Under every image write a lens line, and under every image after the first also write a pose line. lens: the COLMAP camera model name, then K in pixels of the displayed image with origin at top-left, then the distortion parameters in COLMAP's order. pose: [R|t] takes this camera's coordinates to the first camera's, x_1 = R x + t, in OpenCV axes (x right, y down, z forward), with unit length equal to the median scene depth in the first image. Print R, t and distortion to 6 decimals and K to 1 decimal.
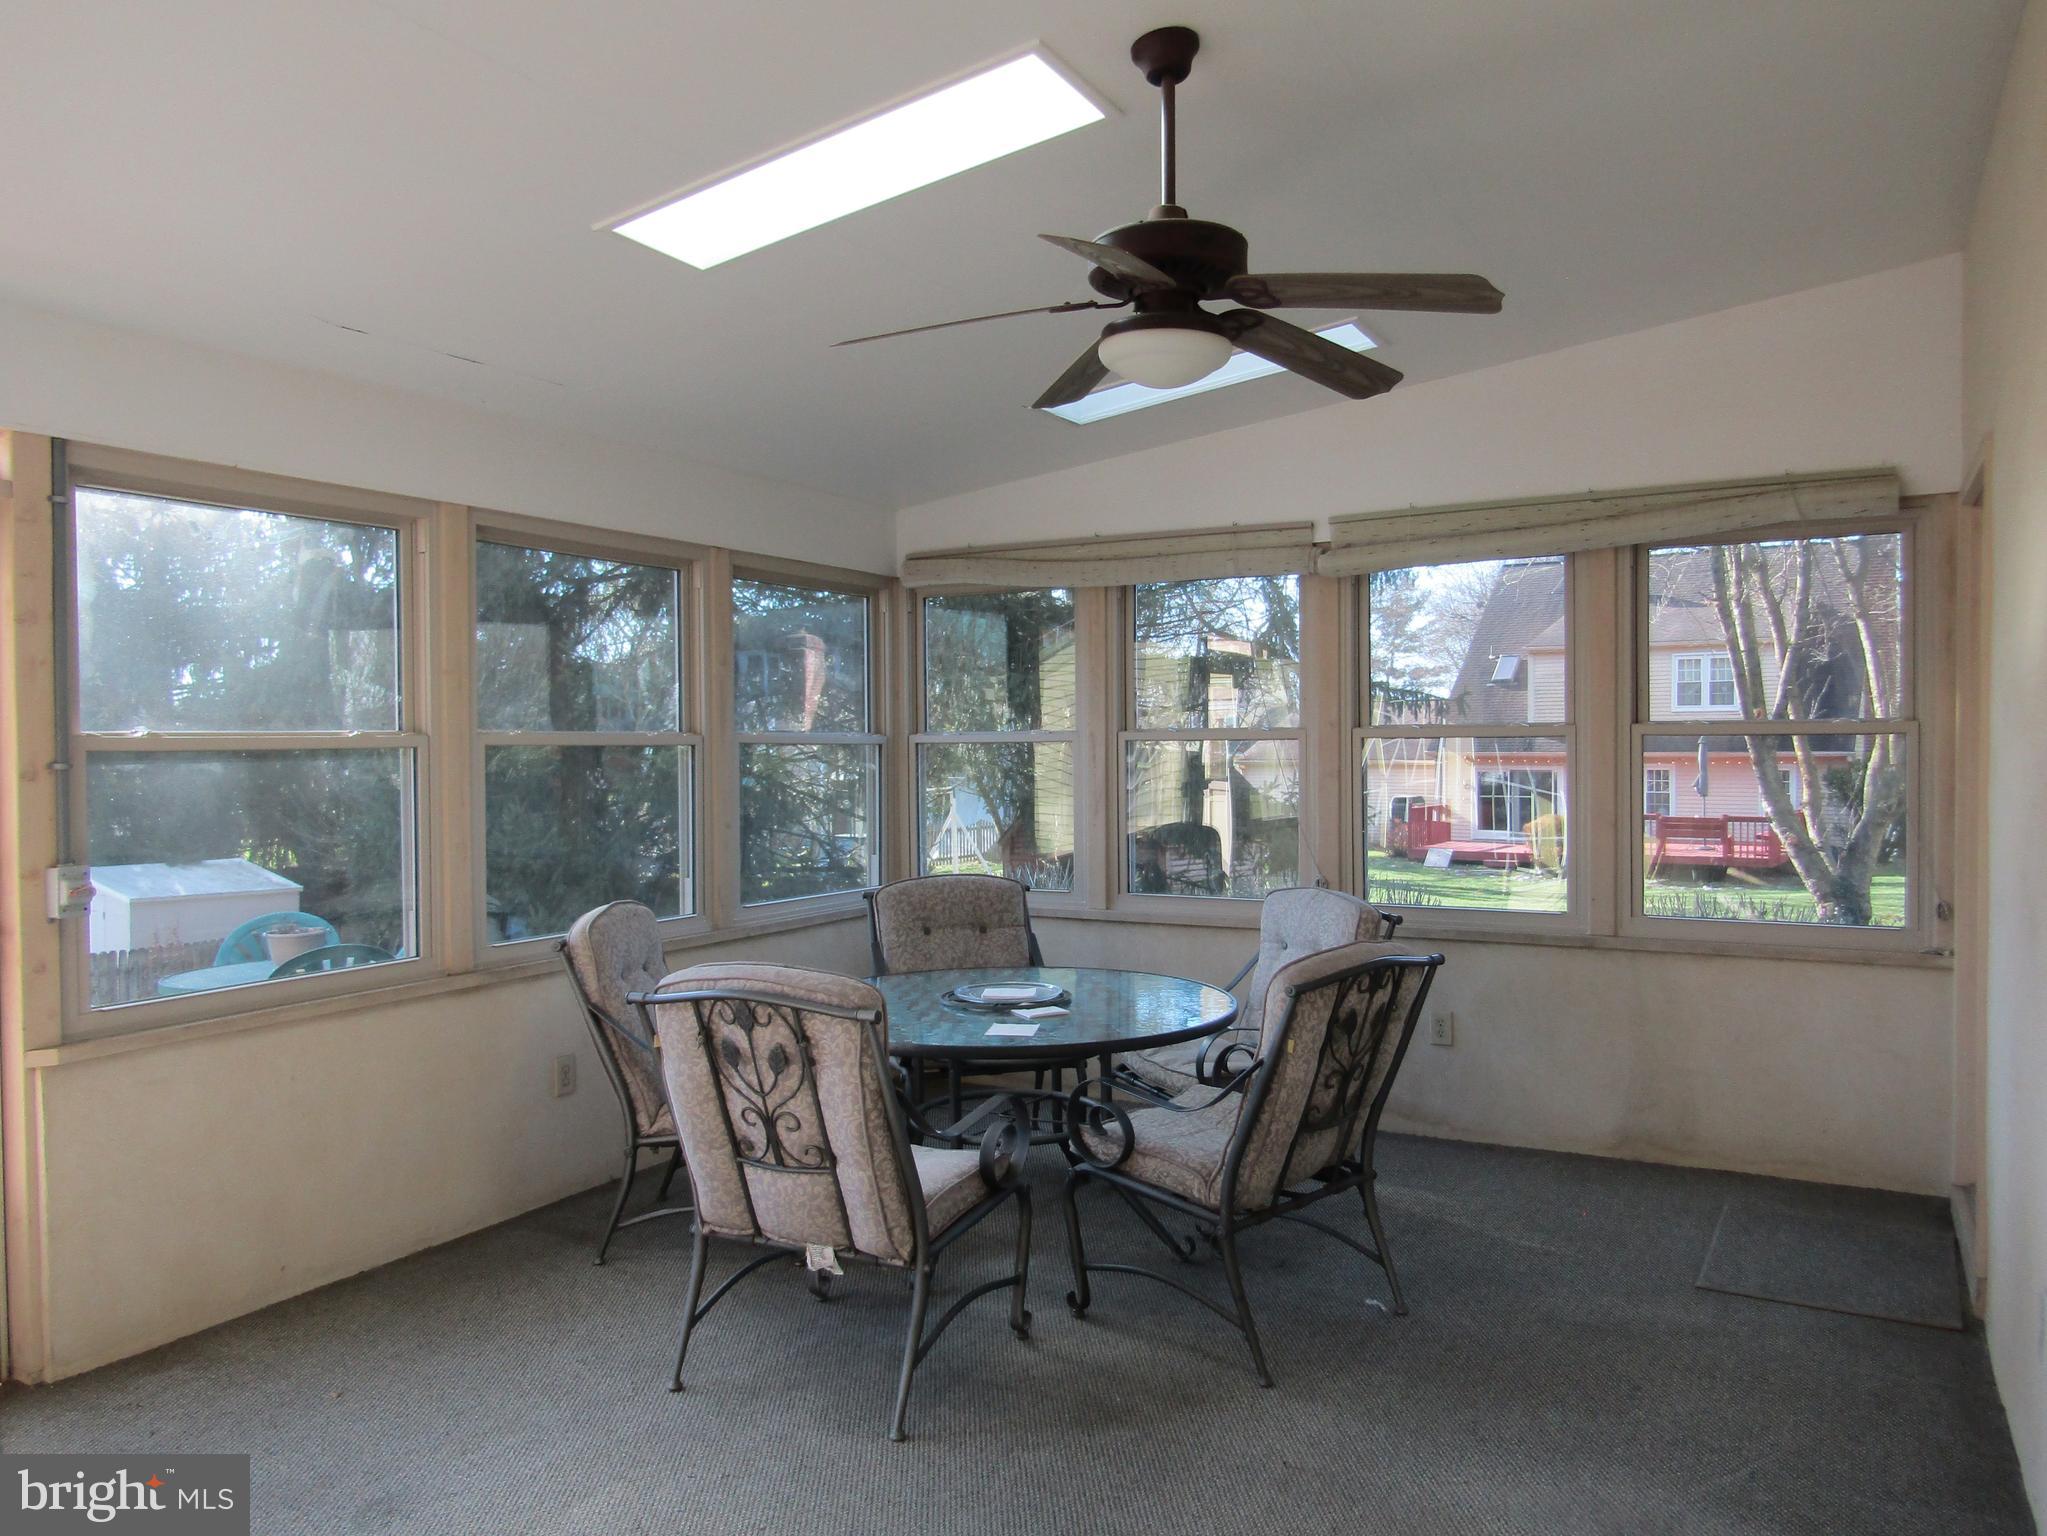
lens RADIAL K [[1446.4, 0, 1023.5], [0, 1446.4, 768.0], [0, 0, 1]] dist [-0.014312, 0.003300]
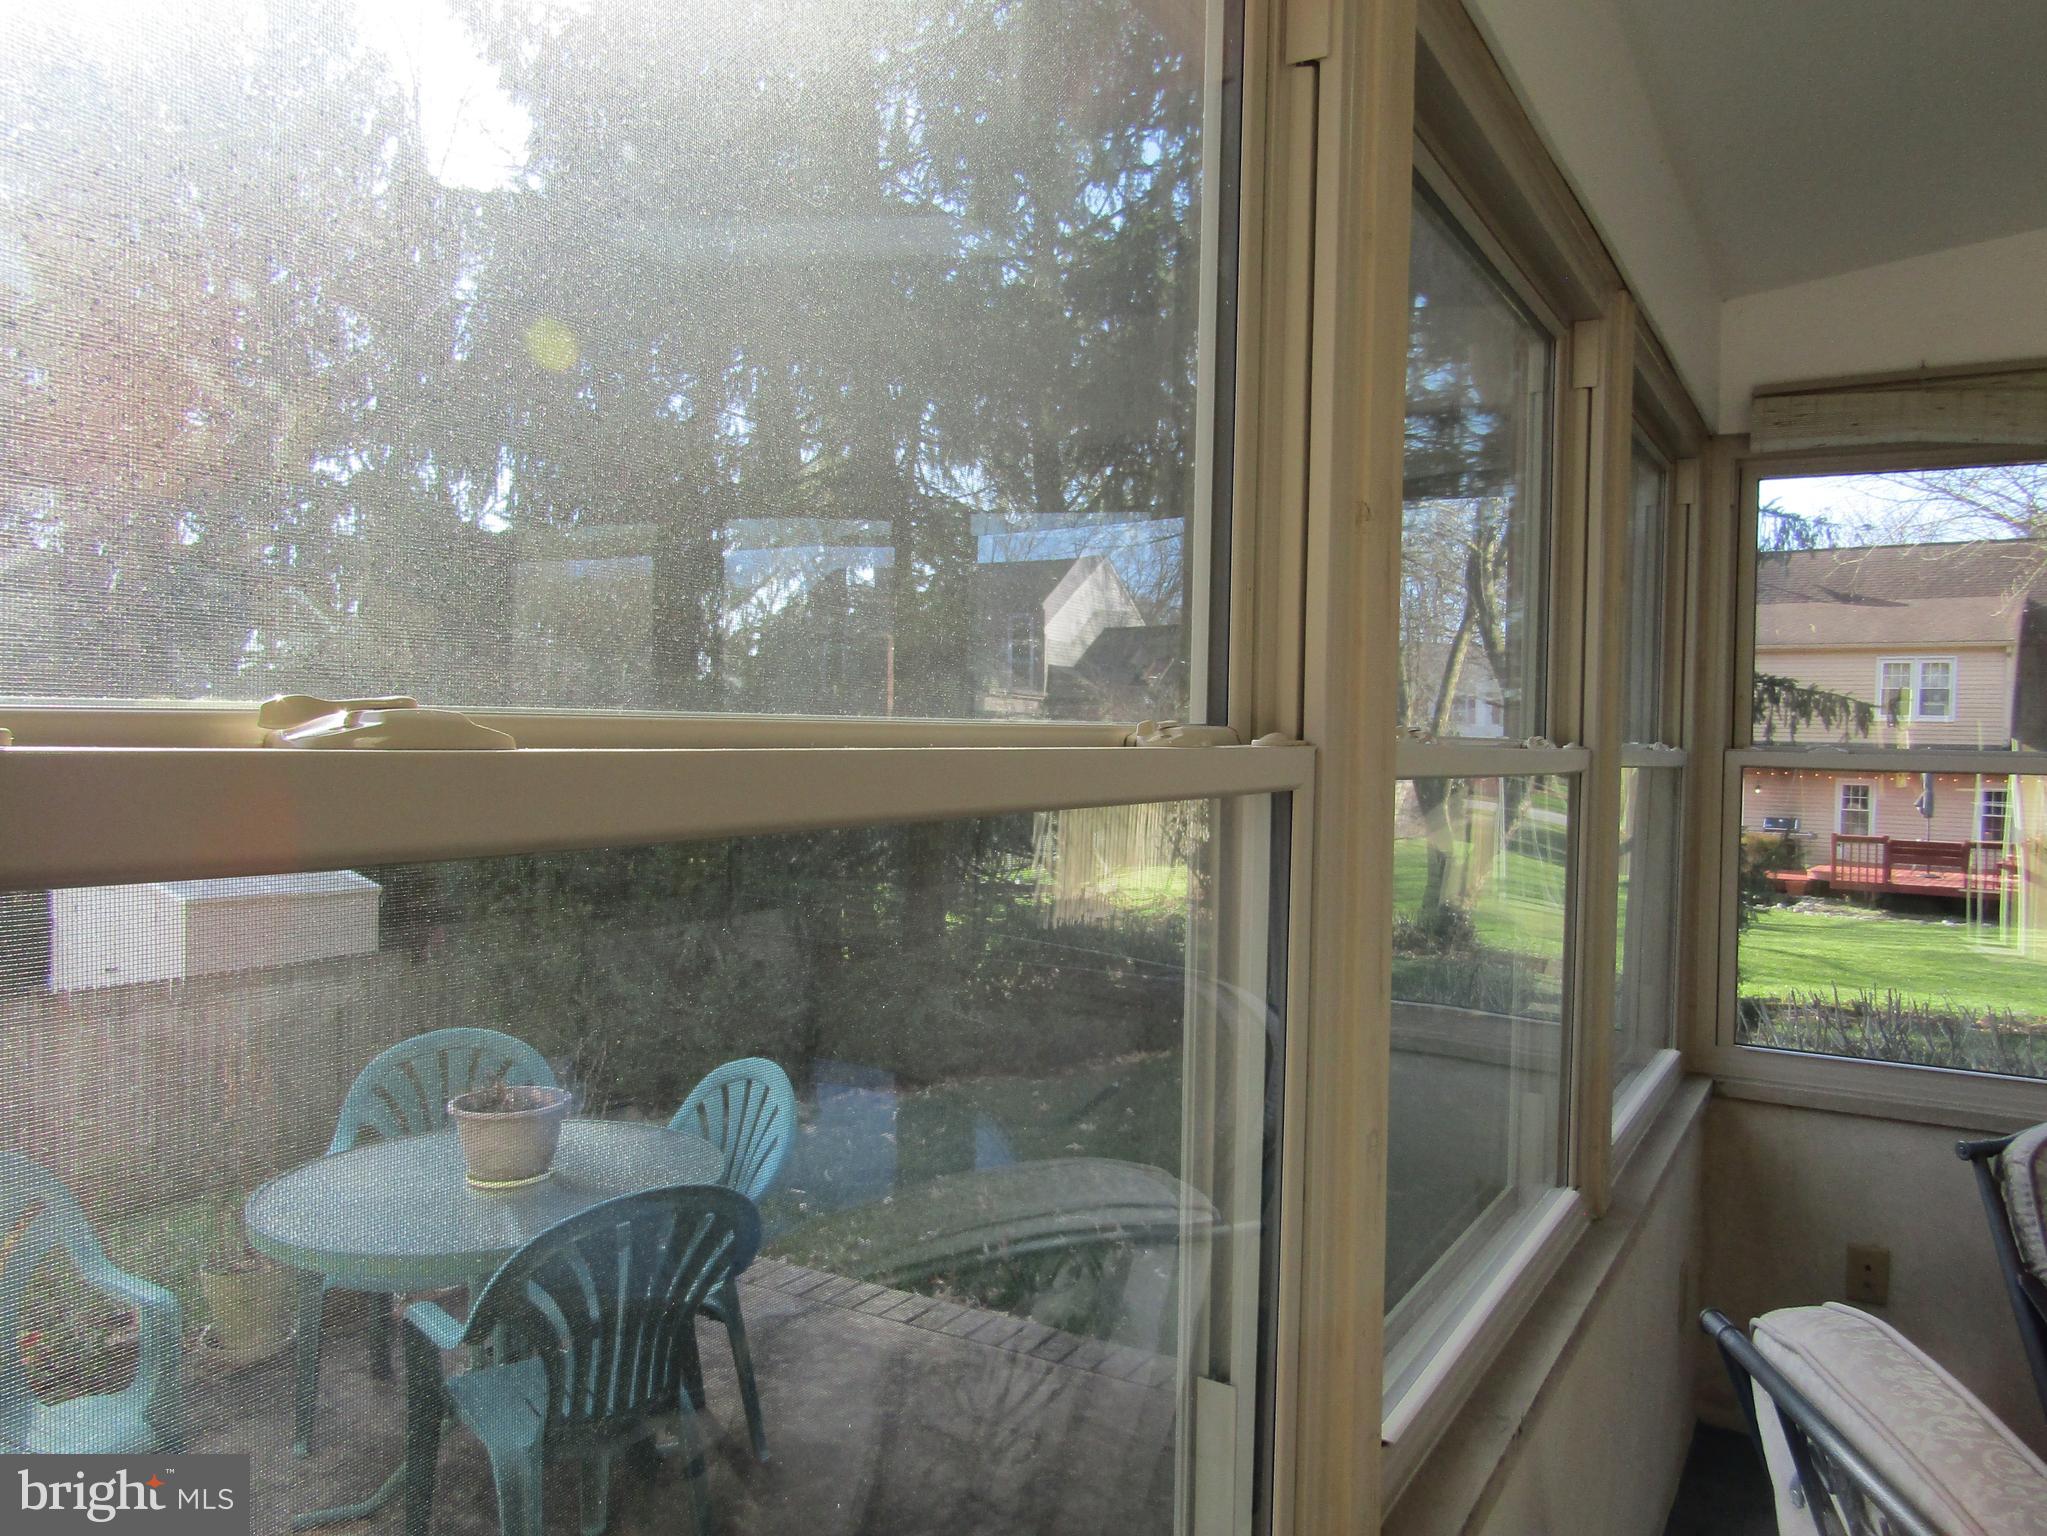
lens RADIAL K [[1443.5, 0, 1023.5], [0, 1443.5, 768.0], [0, 0, 1]] dist [0.002434, 0.002092]
pose [[0.999270, 0.024738, -0.029115, -0.078121], [-0.024581, 0.999681, 0.005755, -0.003108], [0.029248, -0.005036, 0.999560, 0.122244]]
